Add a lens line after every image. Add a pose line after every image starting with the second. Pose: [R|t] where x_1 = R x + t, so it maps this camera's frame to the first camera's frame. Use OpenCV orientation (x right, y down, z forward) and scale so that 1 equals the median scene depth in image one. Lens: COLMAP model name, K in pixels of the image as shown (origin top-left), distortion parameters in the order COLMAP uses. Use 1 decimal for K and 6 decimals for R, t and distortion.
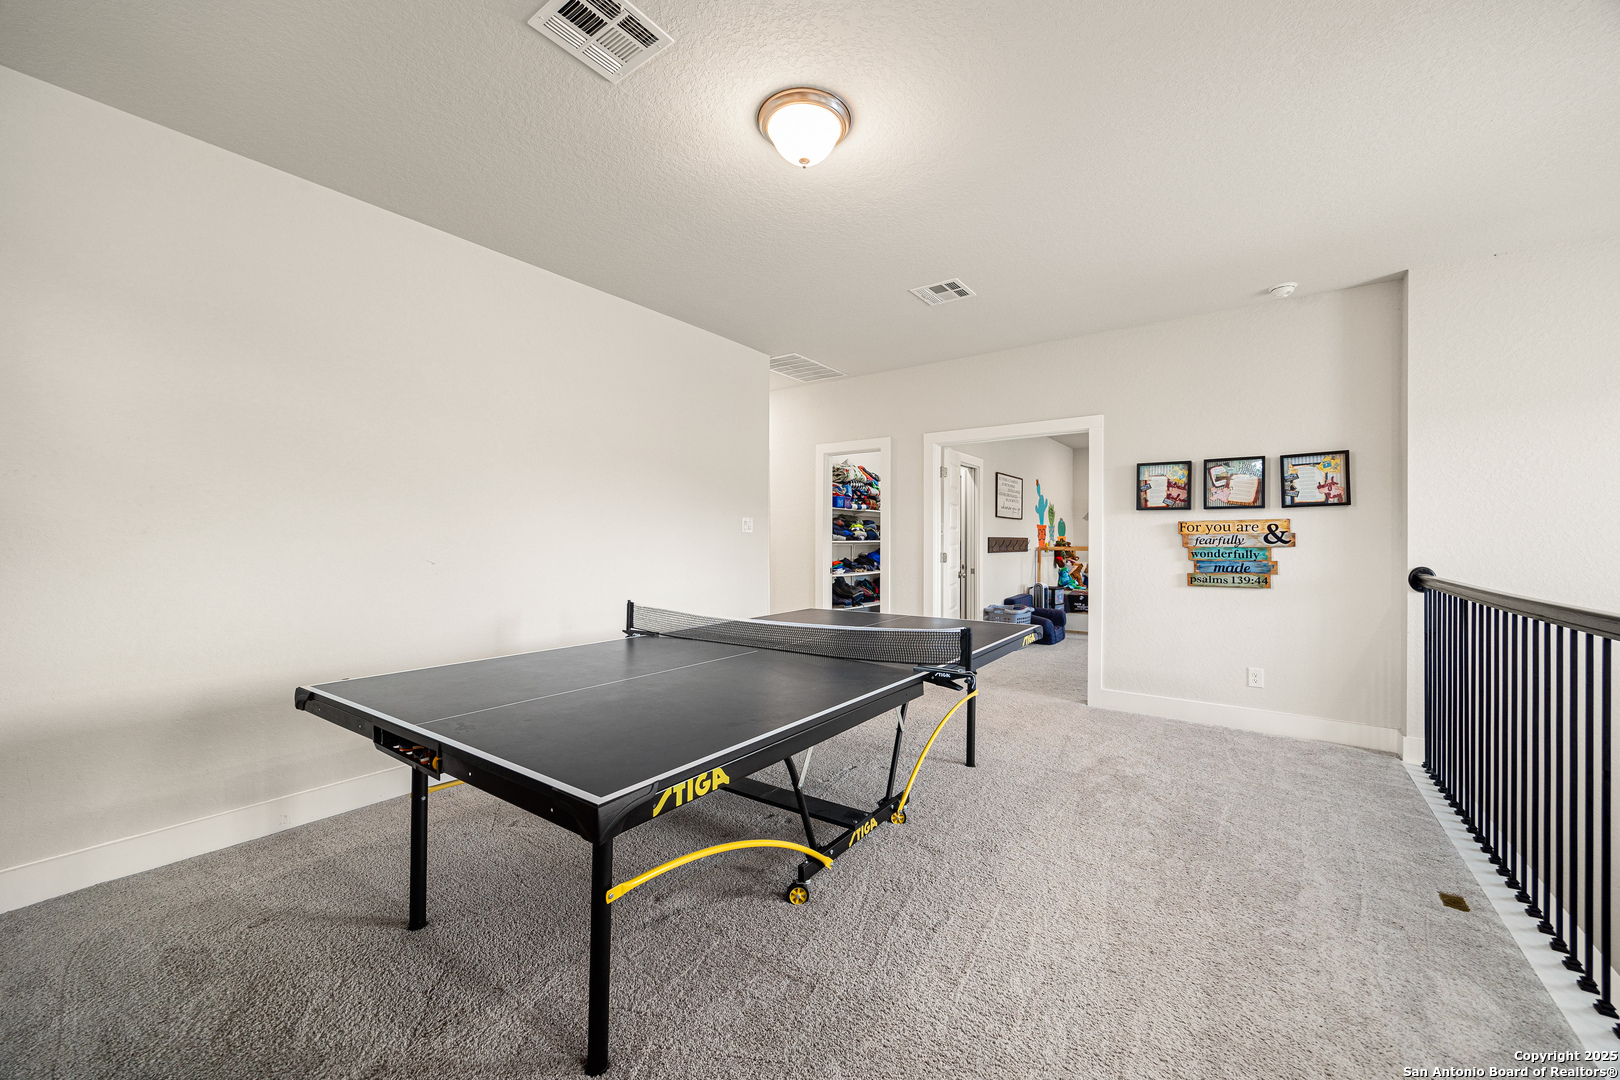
lens RADIAL K [[629.7, 0, 812.5], [0, 629.7, 543.2], [0, 0, 1]] dist [-0.000143, -0.000061]
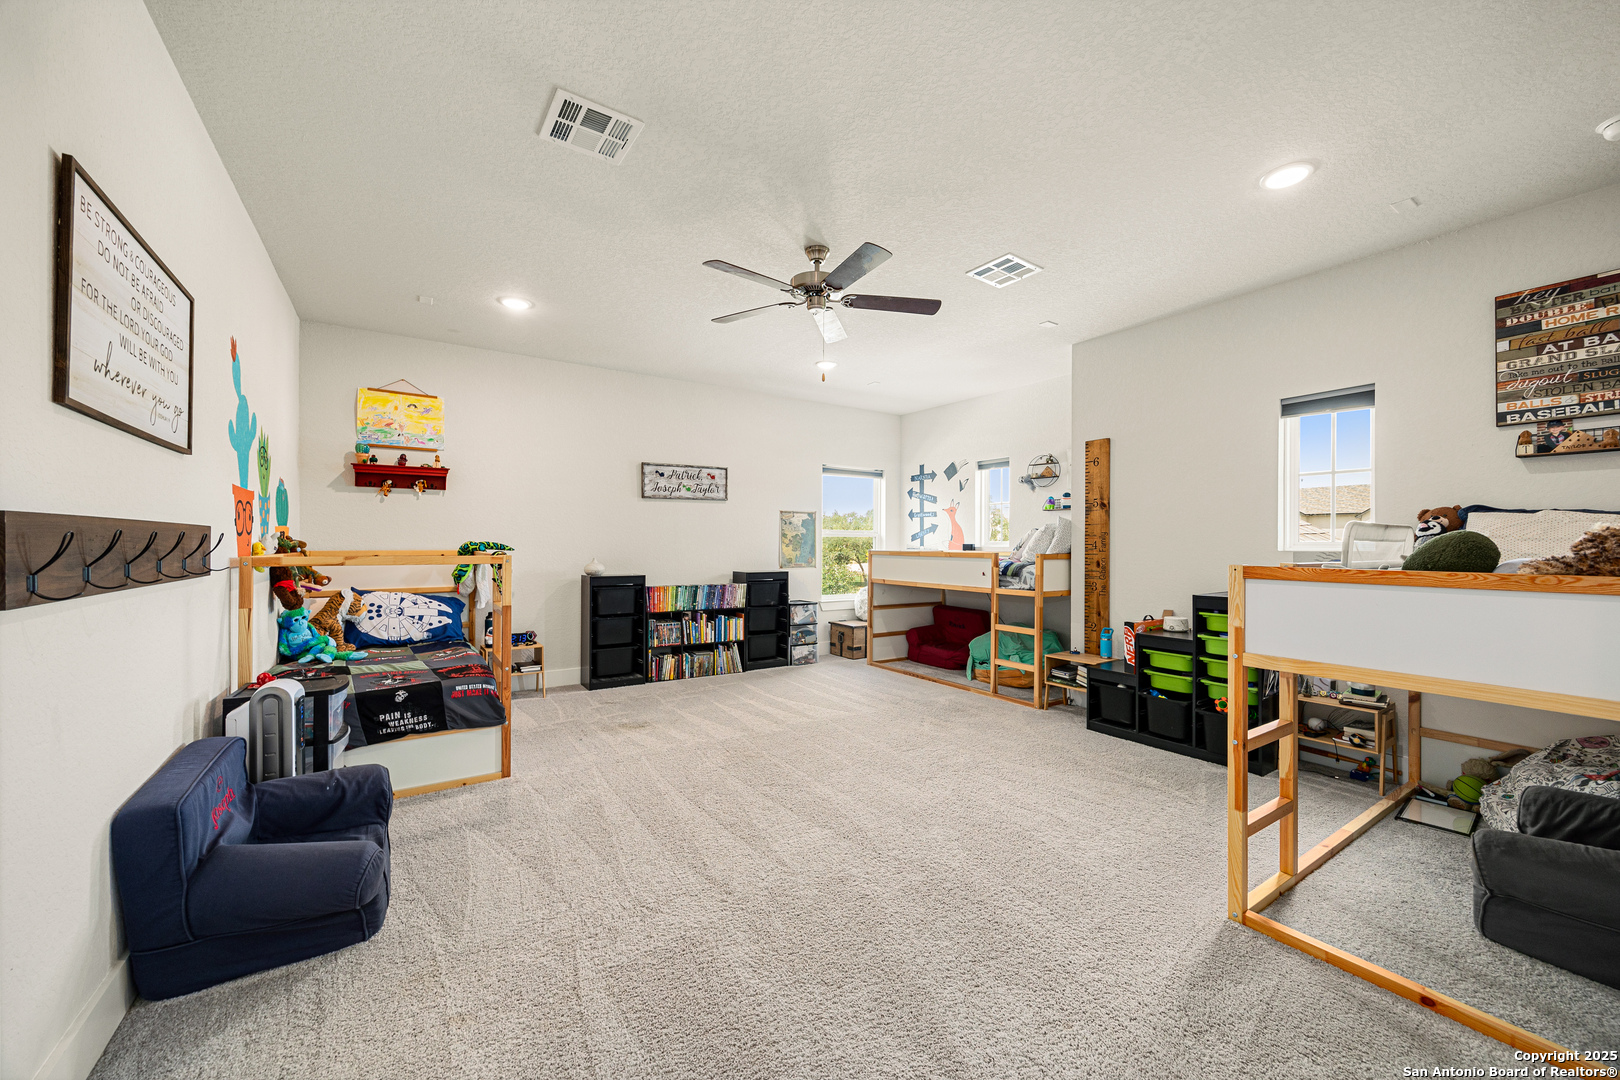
lens RADIAL K [[629.7, 0, 812.5], [0, 629.7, 543.2], [0, 0, 1]] dist [-0.000143, -0.000061]
pose [[0.355245, -0.008974, 0.934730, 0.157795], [0.003867, 0.999959, 0.008131, -0.002436], [-0.934765, 0.000726, 0.355265, 0.586005]]
